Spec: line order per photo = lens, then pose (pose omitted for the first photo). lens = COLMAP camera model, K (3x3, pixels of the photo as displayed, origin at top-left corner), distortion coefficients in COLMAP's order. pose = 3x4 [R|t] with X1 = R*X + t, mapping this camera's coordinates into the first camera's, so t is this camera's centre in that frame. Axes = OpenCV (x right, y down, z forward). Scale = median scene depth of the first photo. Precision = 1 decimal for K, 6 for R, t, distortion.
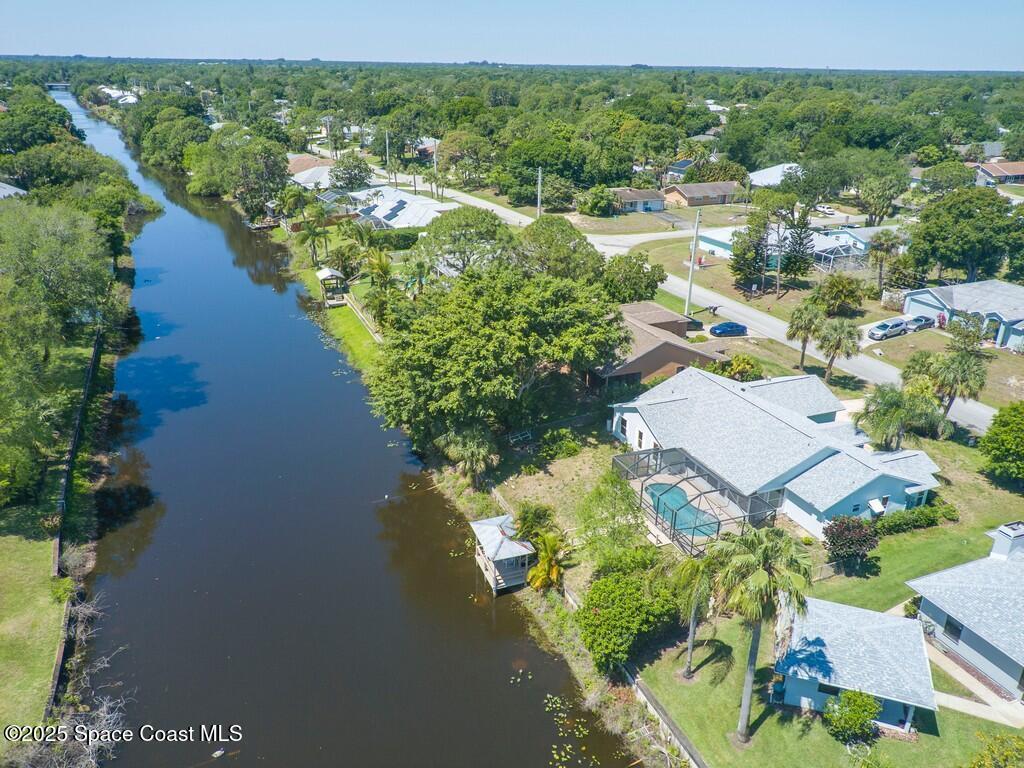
lens RADIAL K [[770.2, 0, 512.0], [0, 770.2, 384.0], [0, 0, 1]] dist [0.087498, -0.118357]
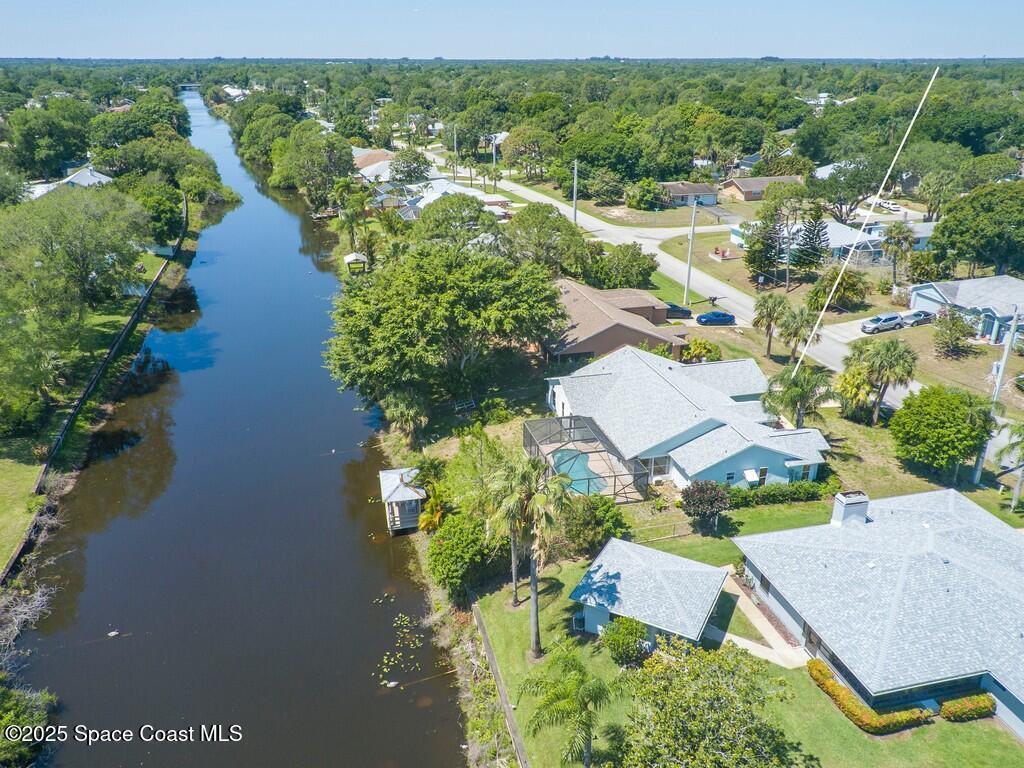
lens RADIAL K [[786.2, 0, 512.0], [0, 786.2, 384.0], [0, 0, 1]] dist [0.103454, -0.156003]
pose [[0.989079, 0.042062, -0.141257, 0.172797], [-0.042483, 0.999097, 0.000037, 0.027273], [0.141131, 0.005965, 0.989973, -0.060576]]
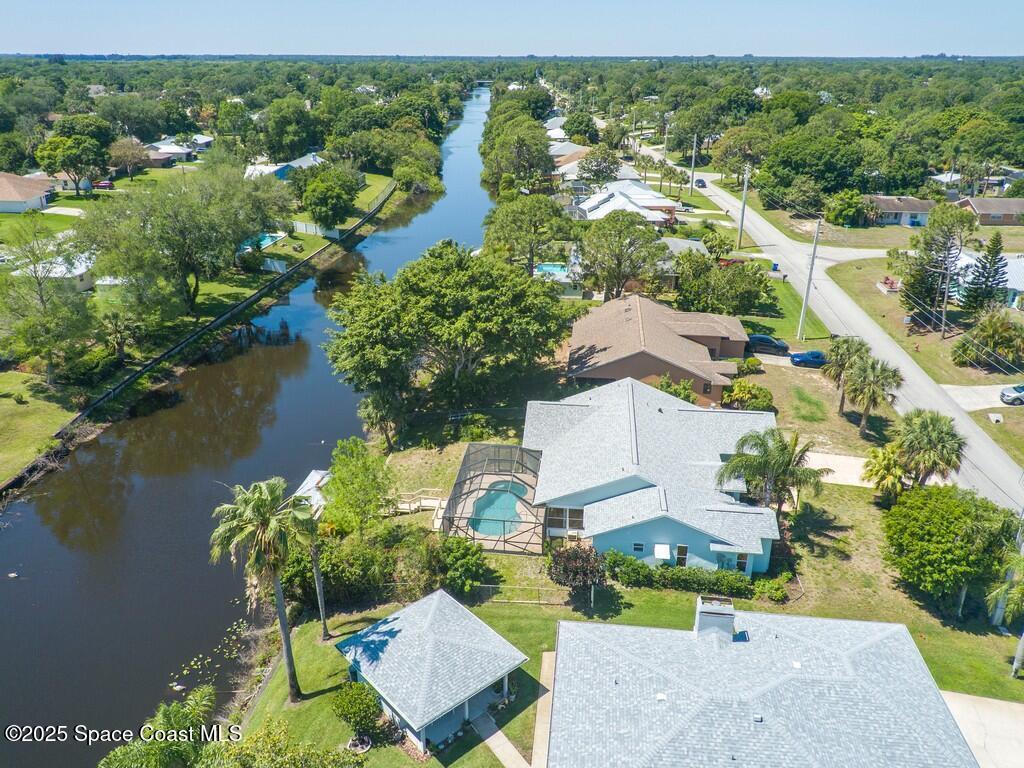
lens RADIAL K [[786.2, 0, 512.0], [0, 786.2, 384.0], [0, 0, 1]] dist [0.103454, -0.156003]
pose [[0.874172, 0.174115, -0.453330, 0.405846], [-0.175636, 0.983677, 0.039127, -0.020447], [0.452743, 0.045417, 0.890484, 0.072208]]
